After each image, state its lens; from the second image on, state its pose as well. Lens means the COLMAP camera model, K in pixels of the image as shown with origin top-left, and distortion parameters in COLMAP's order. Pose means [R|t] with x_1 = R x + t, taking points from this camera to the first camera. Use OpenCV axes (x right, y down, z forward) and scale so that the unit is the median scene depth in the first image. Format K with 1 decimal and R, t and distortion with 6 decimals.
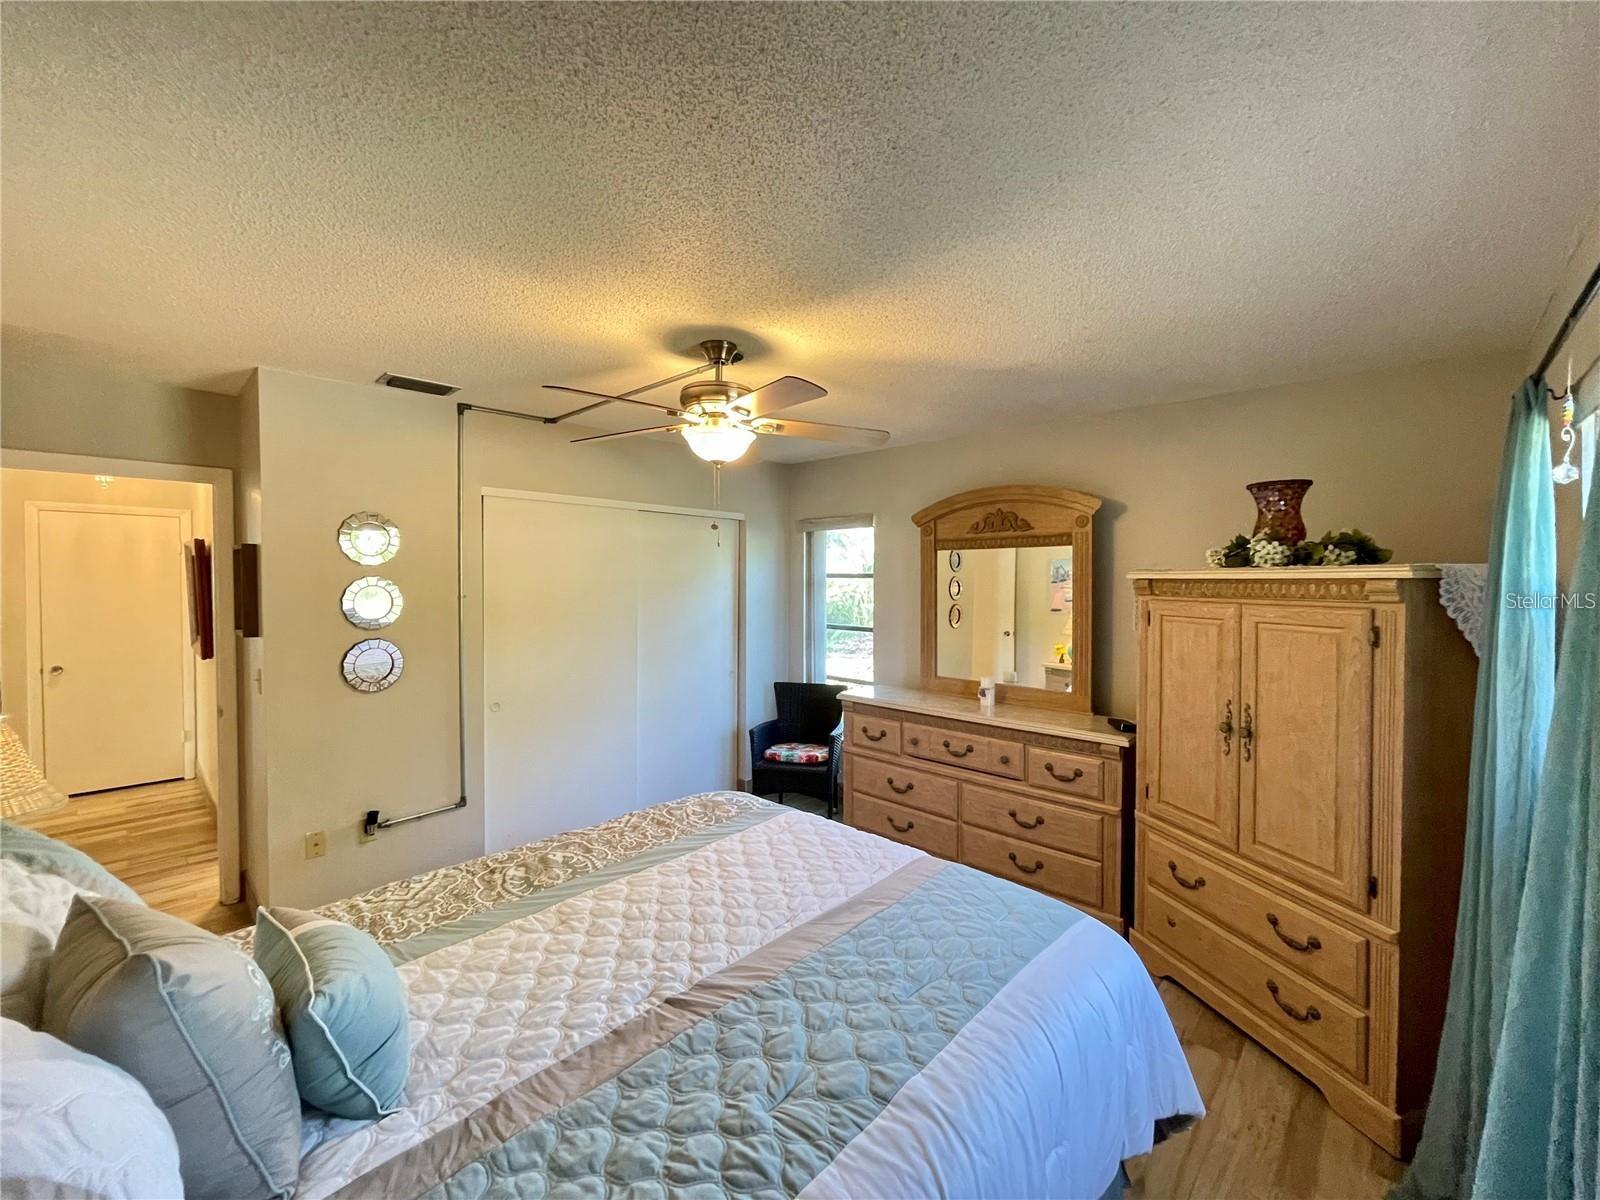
lens RADIAL K [[651.3, 0, 796.0], [0, 651.3, 596.9], [0, 0, 1]] dist [0.004776, 0.000080]
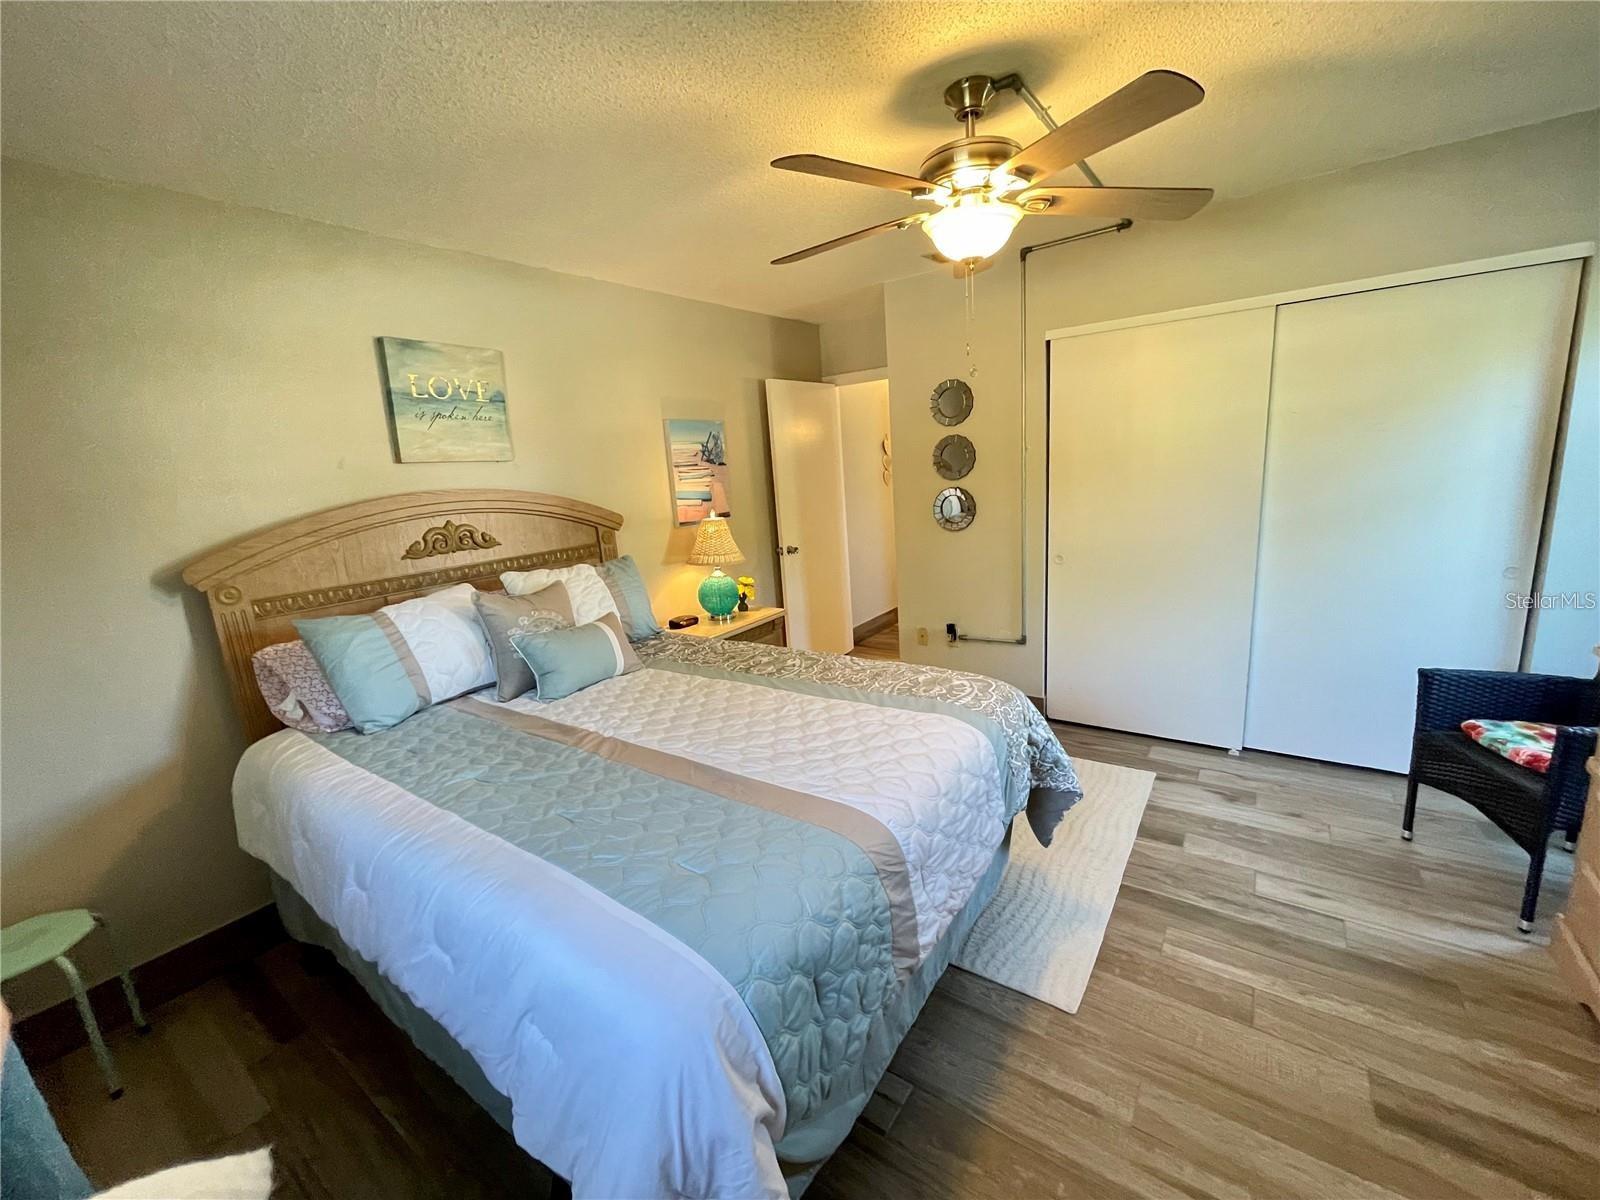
lens RADIAL K [[651.3, 0, 790.0], [0, 651.3, 595.5], [0, 0, 1]] dist [0.004776, 0.000080]
pose [[0.152688, 0.188738, -0.970085, 0.654359], [0.034749, 0.979962, 0.196129, 0.019698], [0.987663, -0.063656, 0.143070, 0.650747]]
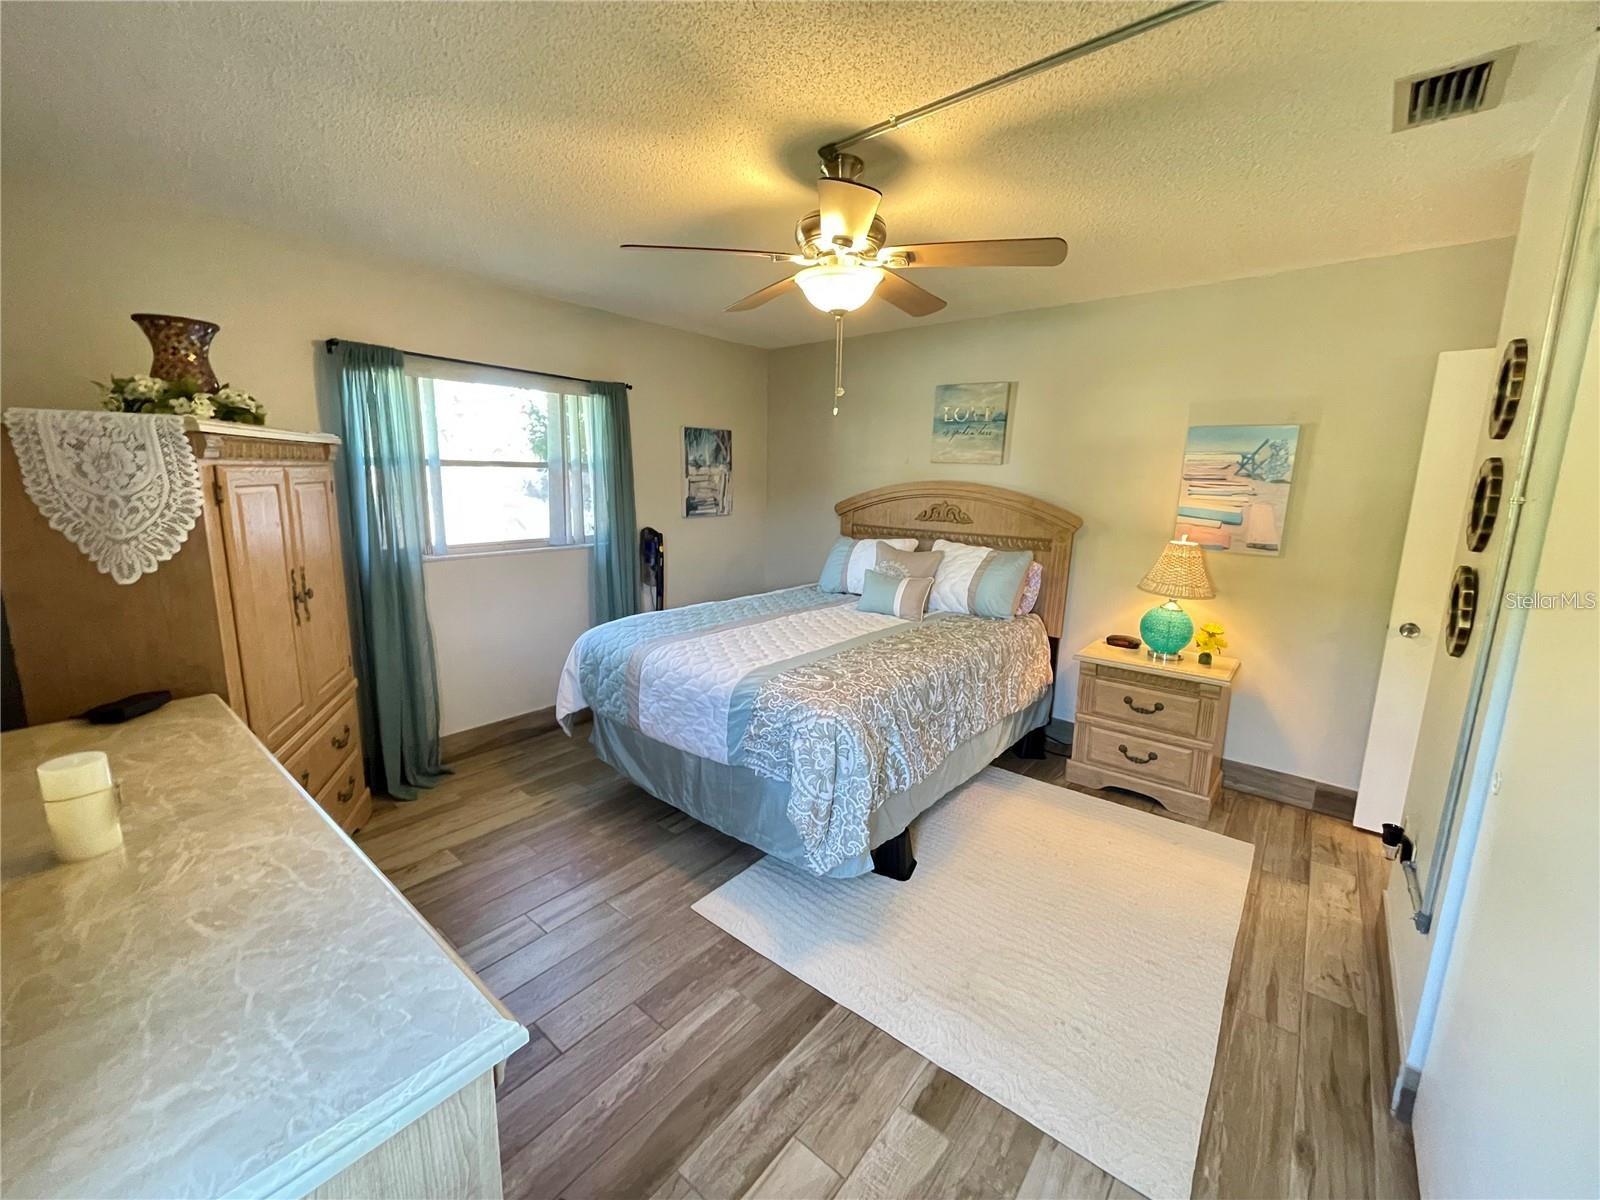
lens RADIAL K [[651.3, 0, 793.0], [0, 651.3, 592.2], [0, 0, 1]] dist [0.004776, 0.000080]
pose [[-0.996577, -0.004047, -0.082568, 0.008693], [-0.021508, 0.977097, 0.211707, -0.025686], [0.079821, 0.212758, -0.973839, 1.896441]]
